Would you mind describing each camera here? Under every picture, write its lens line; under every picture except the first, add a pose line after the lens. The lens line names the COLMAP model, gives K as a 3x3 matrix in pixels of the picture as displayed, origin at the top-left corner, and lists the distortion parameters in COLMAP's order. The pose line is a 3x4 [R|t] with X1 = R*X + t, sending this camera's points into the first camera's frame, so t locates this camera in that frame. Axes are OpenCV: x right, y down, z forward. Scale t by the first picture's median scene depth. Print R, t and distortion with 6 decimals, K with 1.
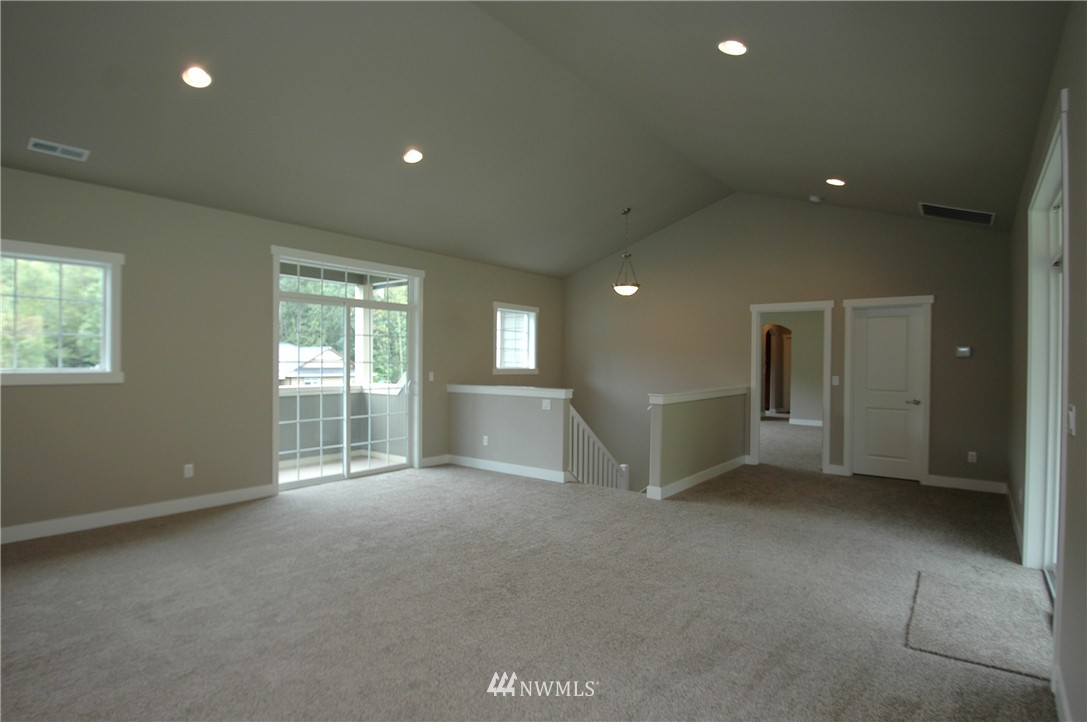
lens RADIAL K [[537.0, 0, 543.5], [0, 537.0, 361.0], [0, 0, 1]] dist [-0.000906, -0.000082]
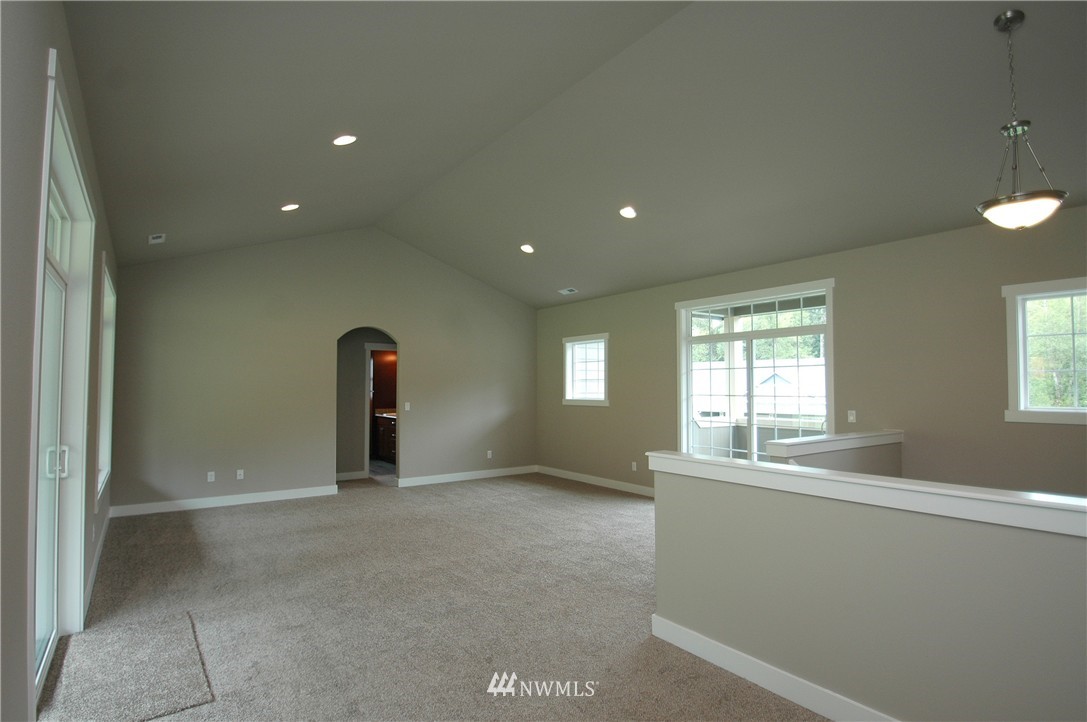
lens RADIAL K [[567.9, 0, 541.3], [0, 567.9, 372.5], [0, 0, 1]] dist [-0.002900, -0.000763]
pose [[-0.265007, -0.041632, -0.963347, 0.961136], [-0.010931, 0.999133, -0.040171, 0.006962], [0.964185, -0.000115, -0.265232, 1.172268]]
